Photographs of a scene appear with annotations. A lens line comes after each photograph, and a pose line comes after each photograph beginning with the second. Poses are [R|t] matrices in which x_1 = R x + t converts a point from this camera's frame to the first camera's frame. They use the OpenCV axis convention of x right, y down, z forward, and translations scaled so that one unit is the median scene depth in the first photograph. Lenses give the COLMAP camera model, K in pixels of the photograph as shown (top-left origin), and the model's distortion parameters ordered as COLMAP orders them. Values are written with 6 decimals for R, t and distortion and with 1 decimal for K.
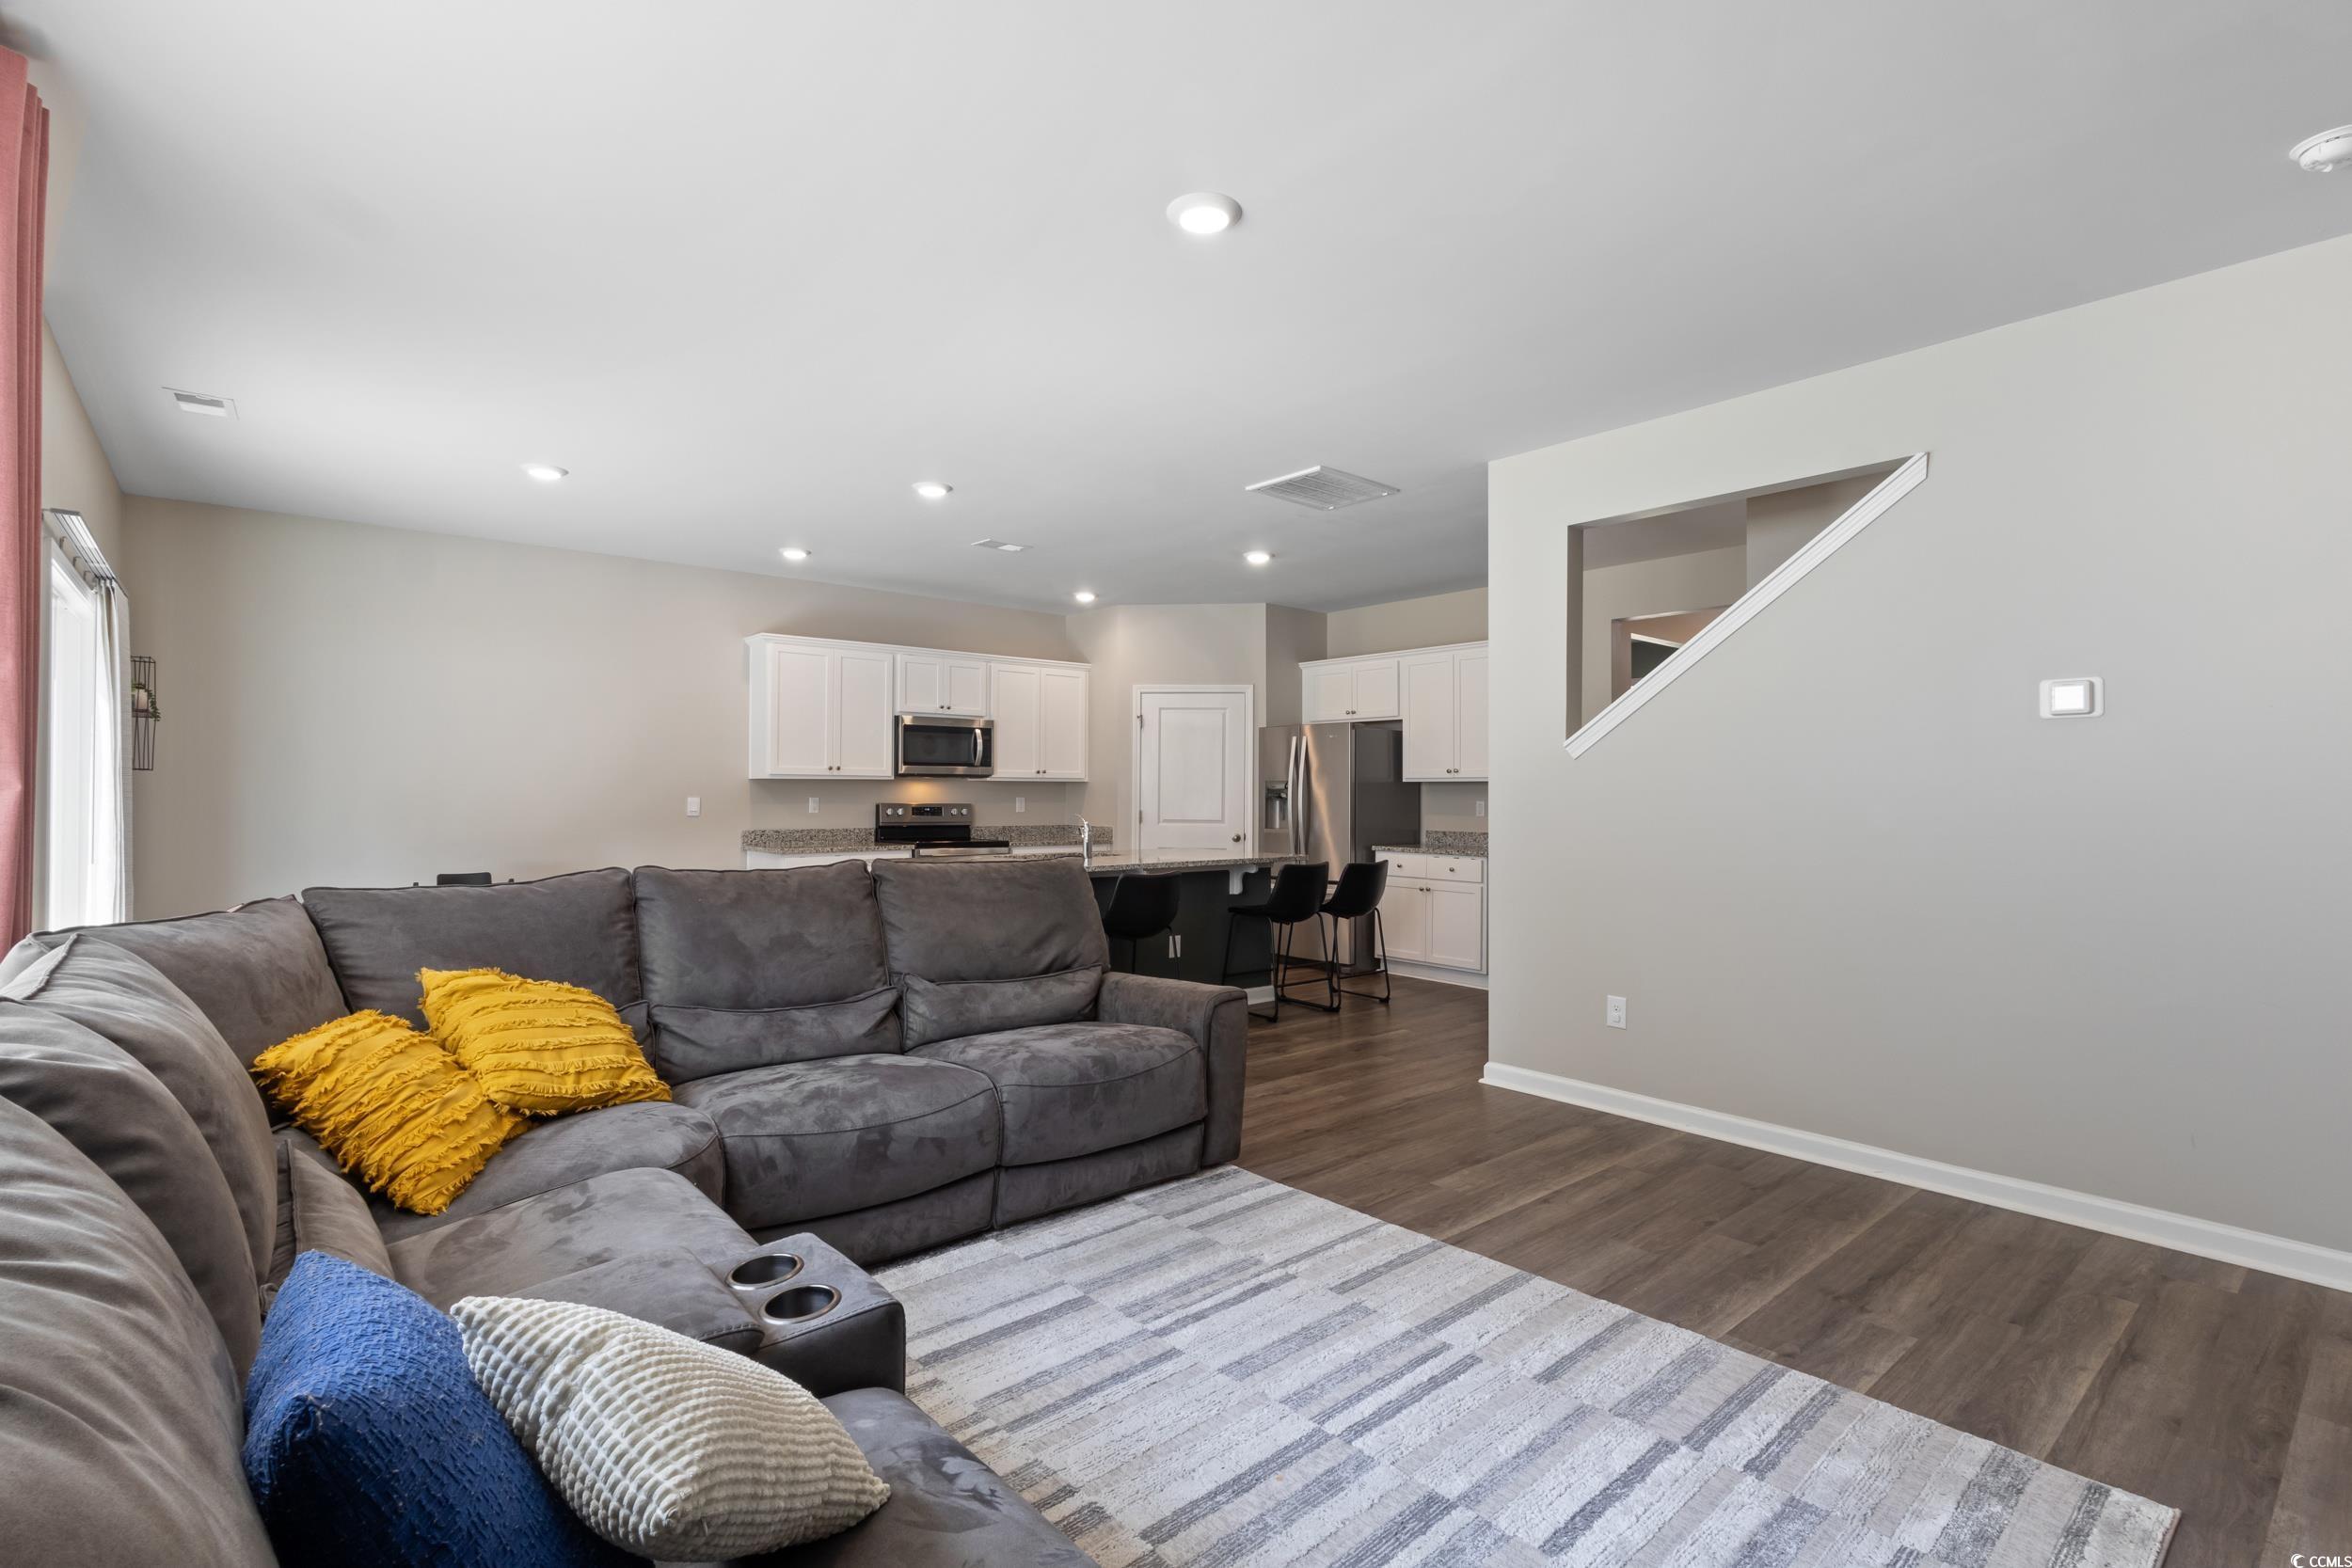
lens RADIAL K [[1074.8, 0, 1176.0], [0, 1074.8, 784.0], [0, 0, 1]] dist [-0.001093, 0.000090]
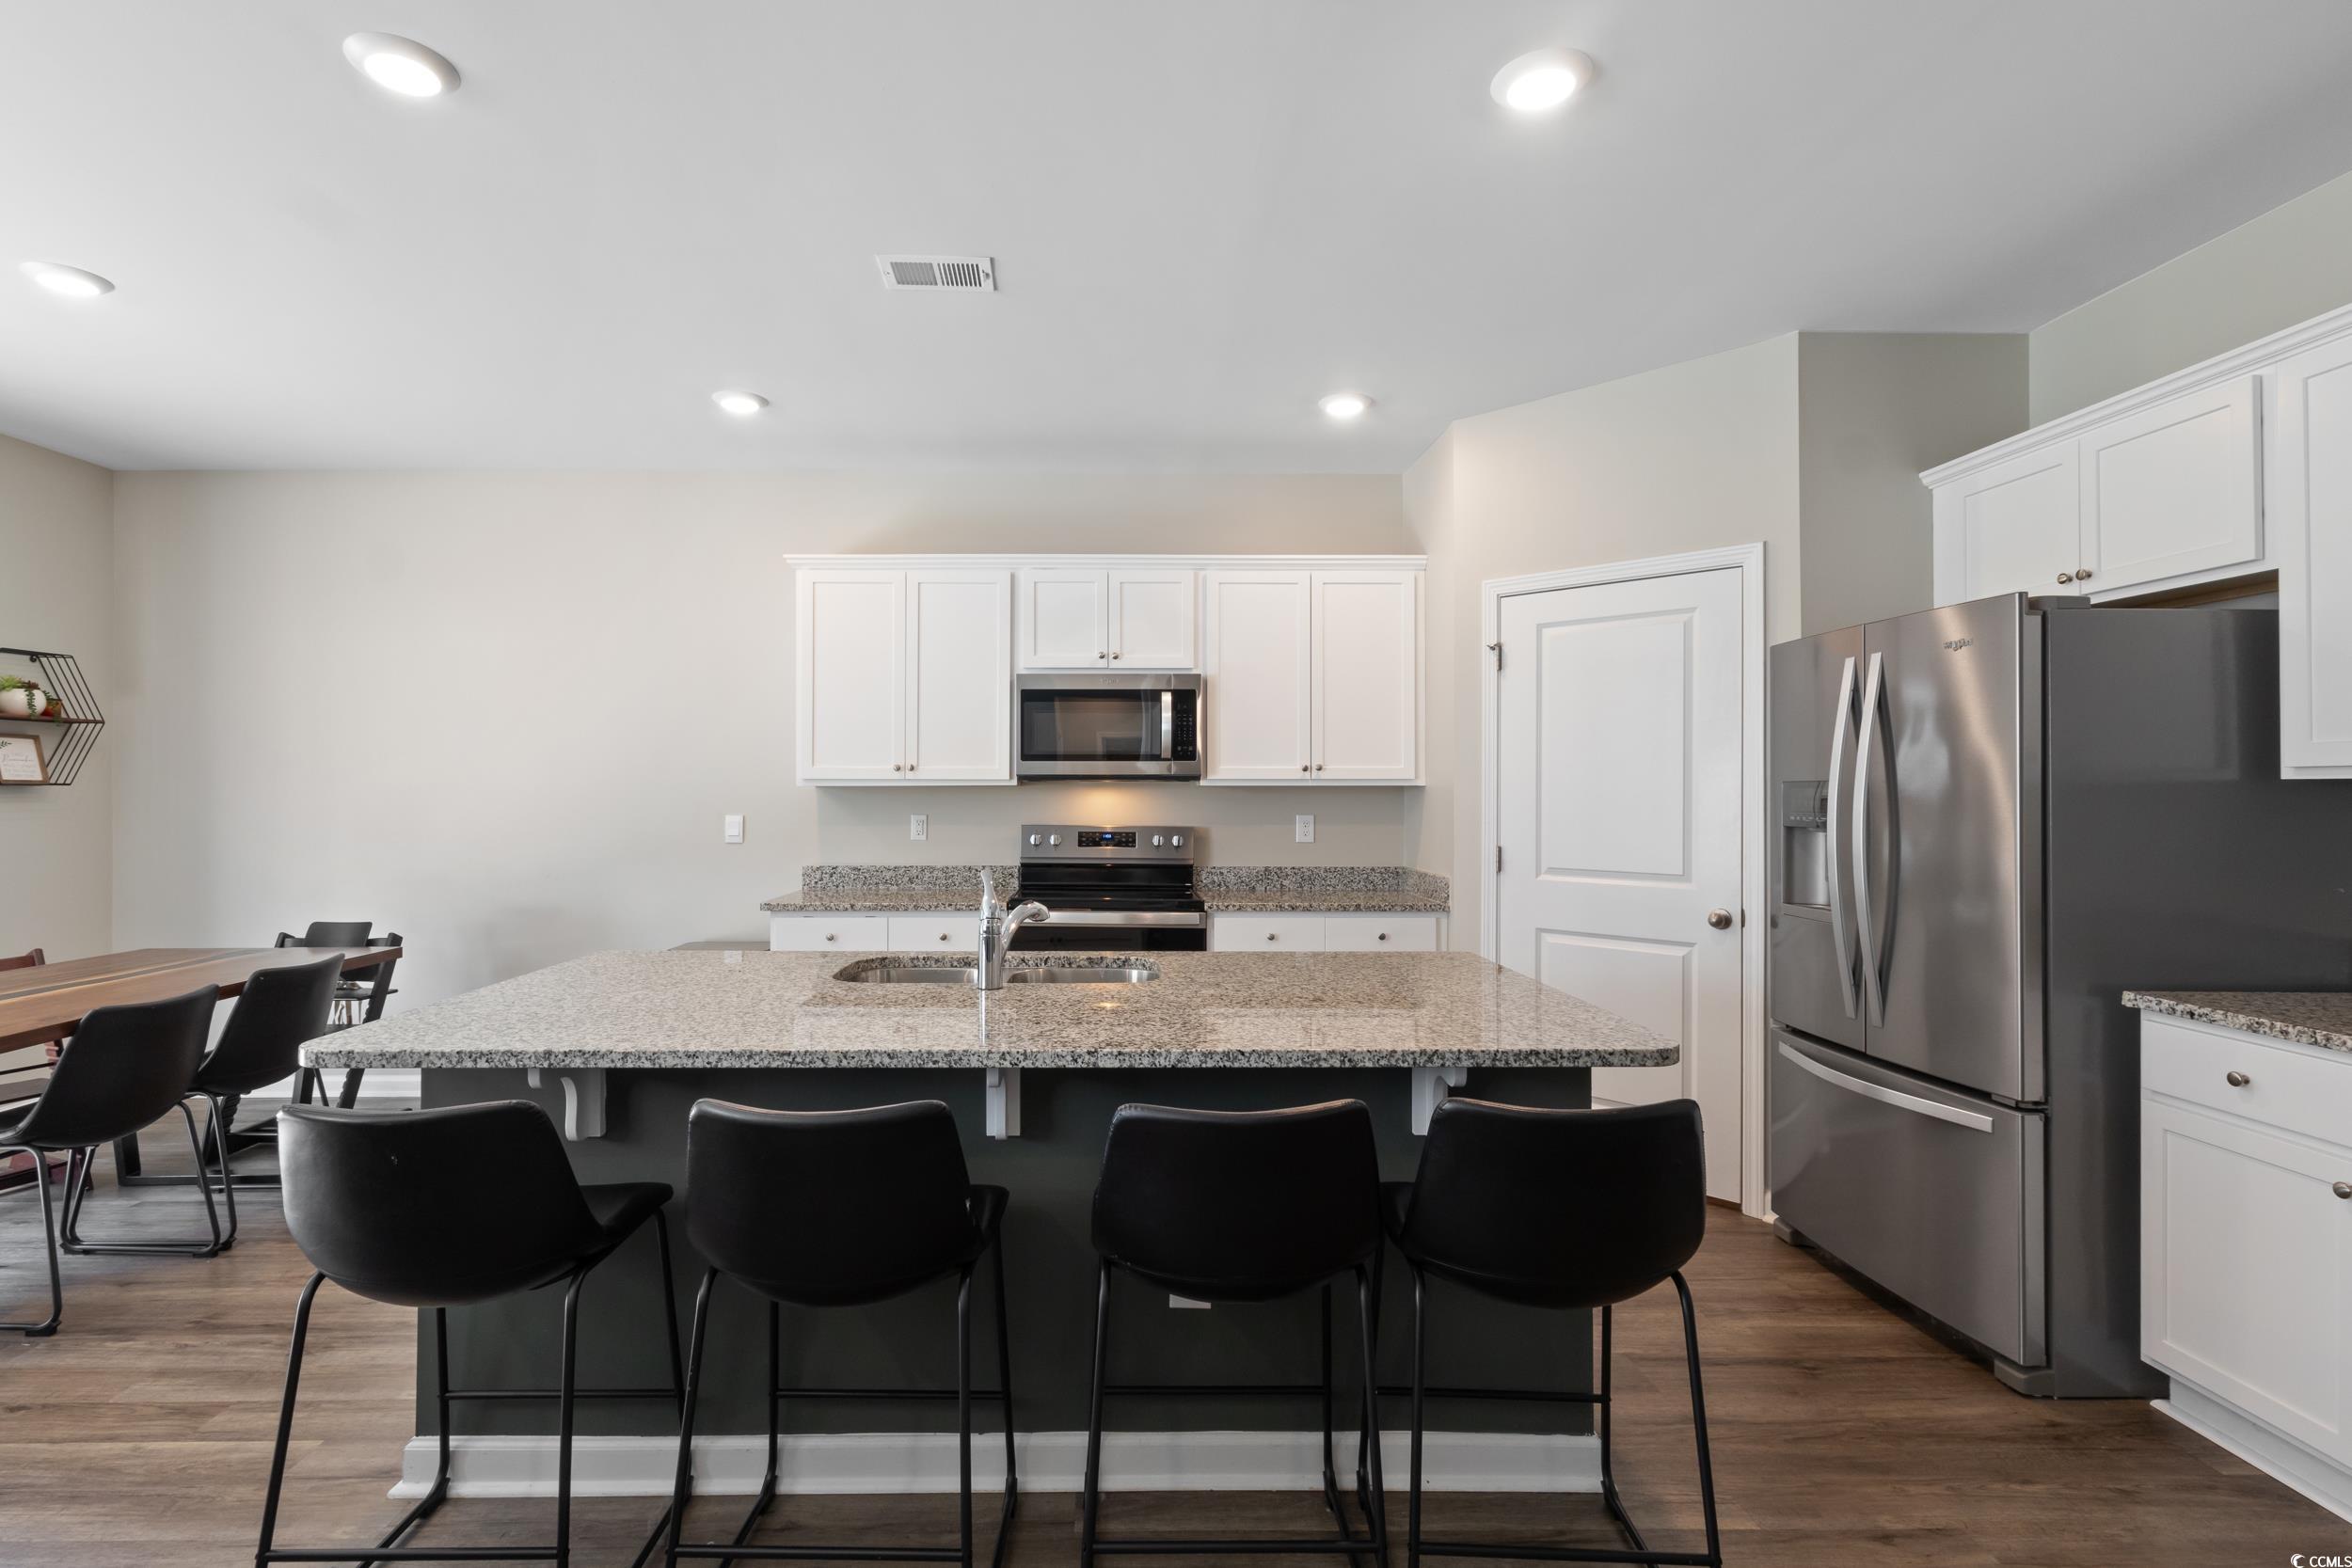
lens RADIAL K [[1098.6, 0, 1127.6], [0, 1098.6, 789.7], [0, 0, 1]] dist [-0.000449, 0.000011]
pose [[0.769459, -0.004479, -0.638681, 0.173280], [0.007050, 0.999974, 0.001482, -0.002492], [0.638658, -0.005643, 0.769470, 0.609086]]
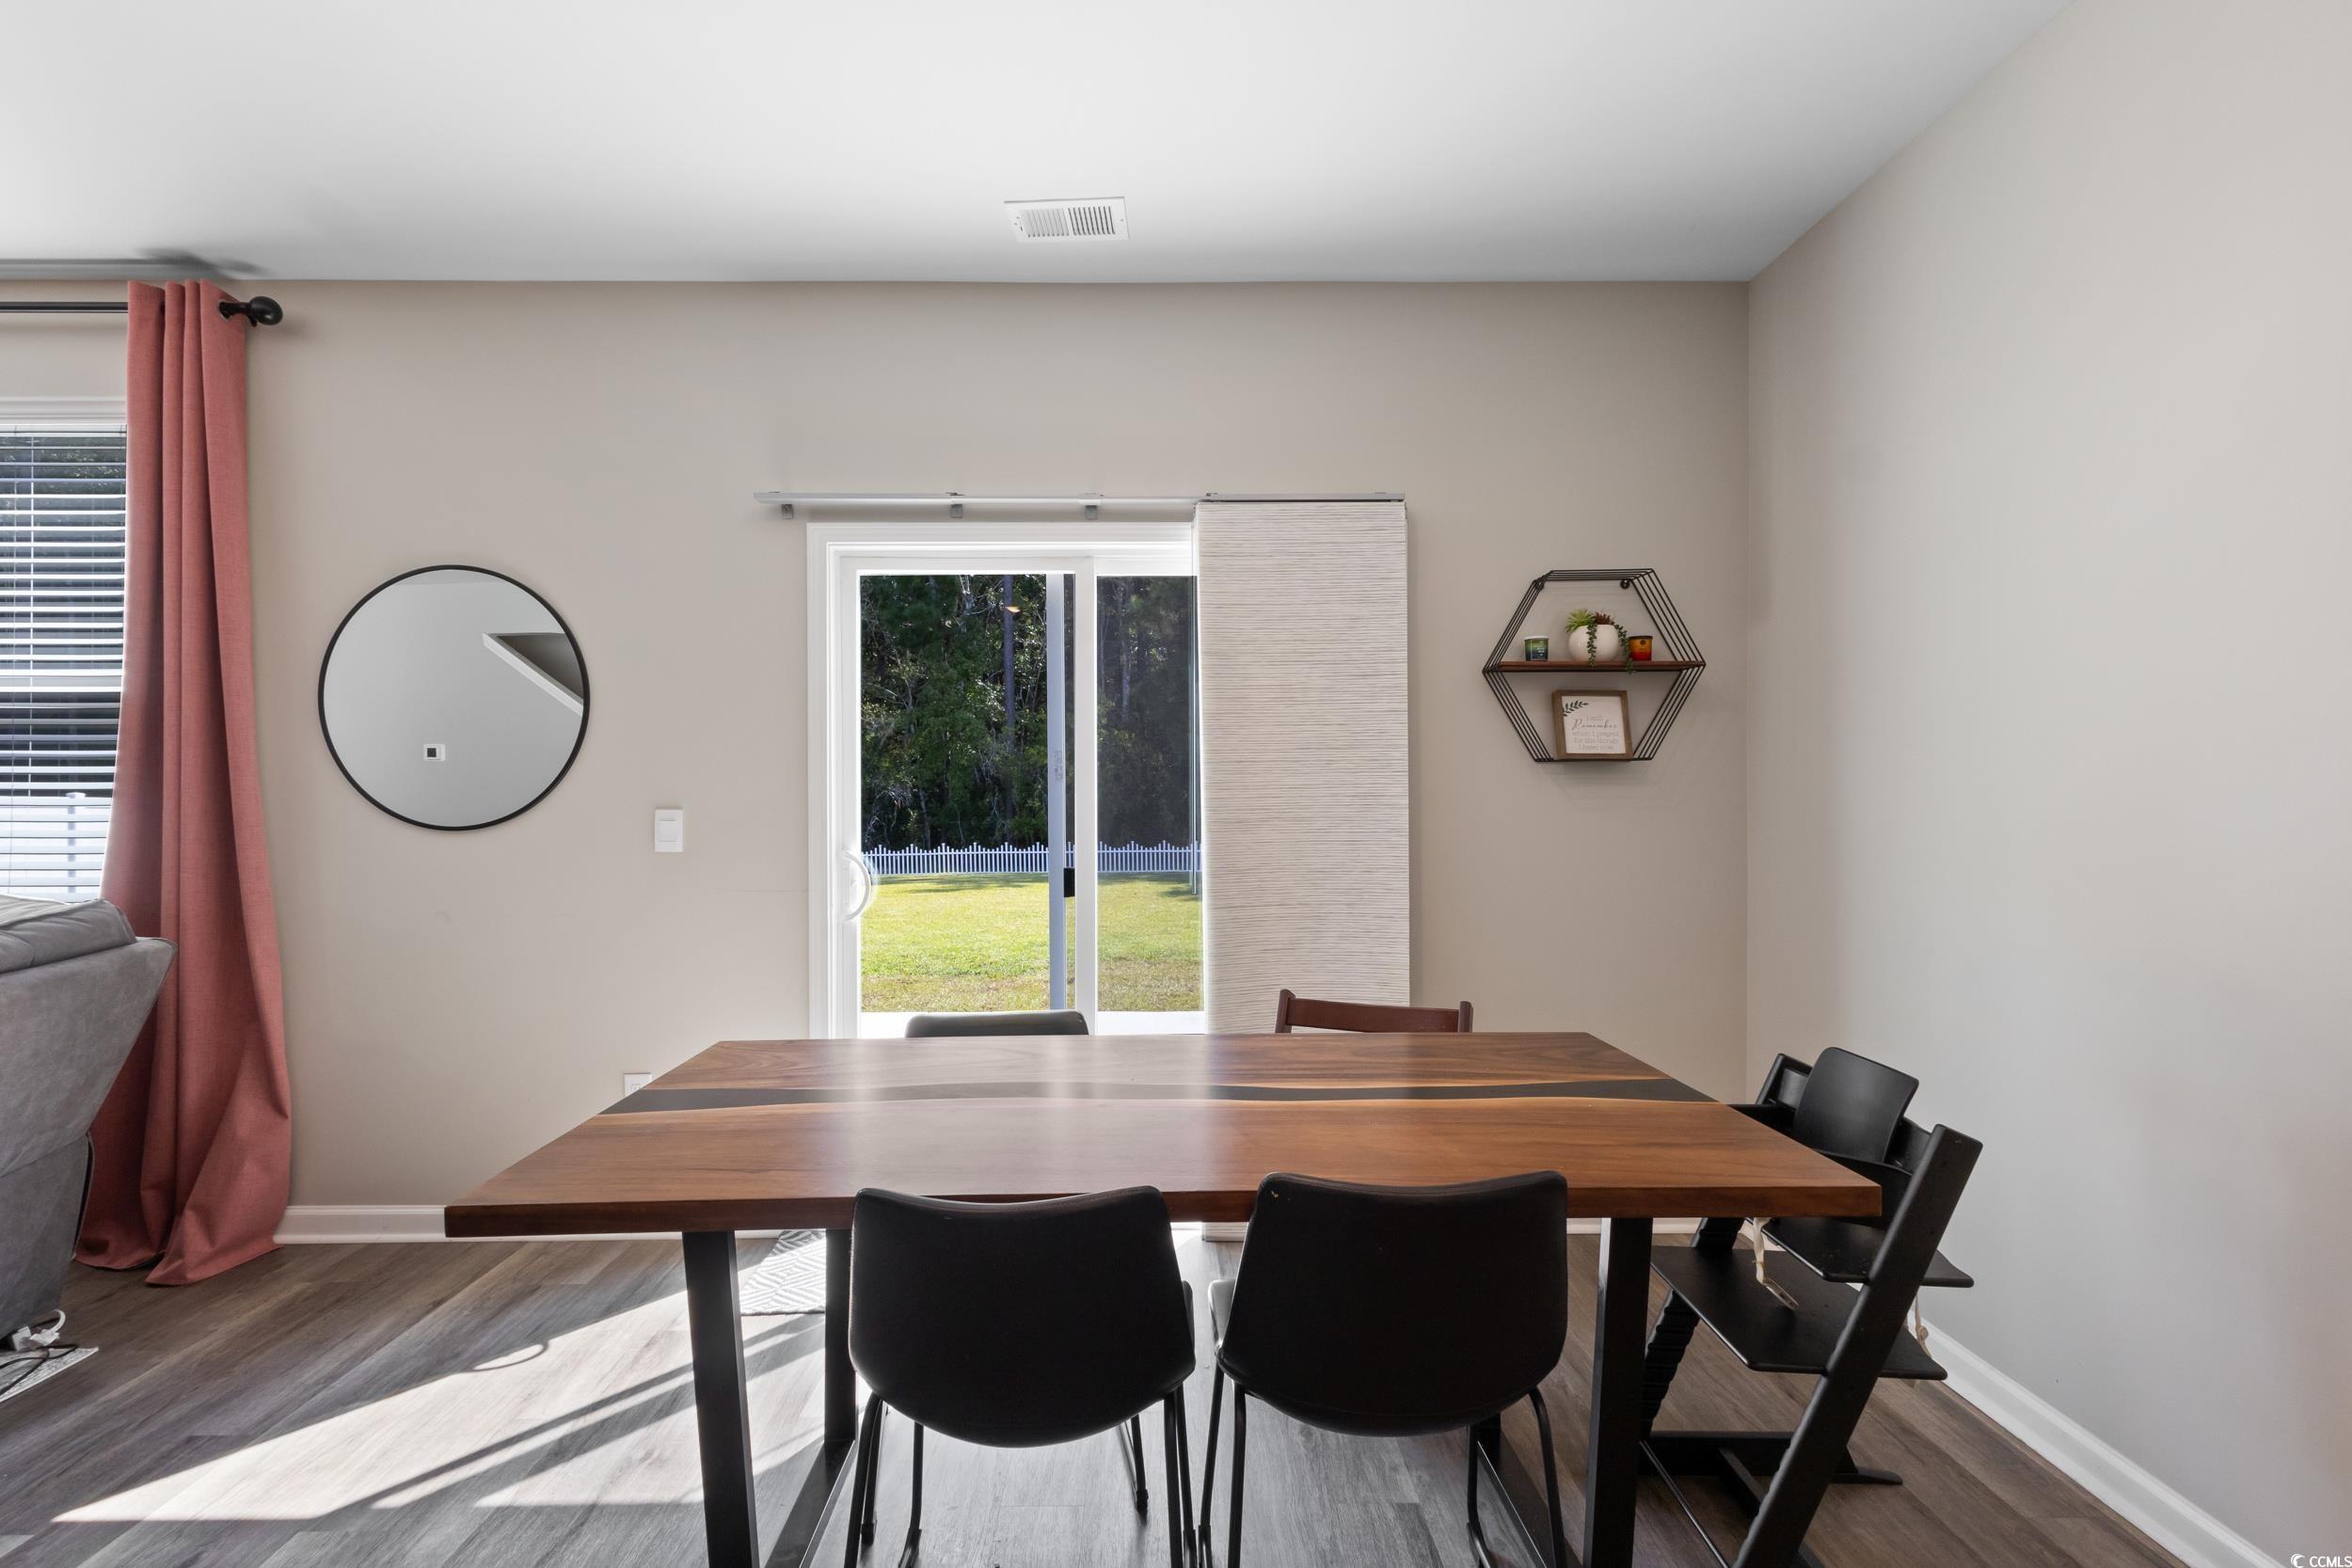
lens RADIAL K [[1150.5, 0, 1176.0], [0, 1150.5, 784.0], [0, 0, 1]] dist [0.001893, 0.000418]
pose [[-0.640971, -0.002616, -0.767561, -0.222712], [0.008022, 0.999917, -0.010107, 0.003309], [0.767523, -0.012636, -0.640896, 0.843666]]
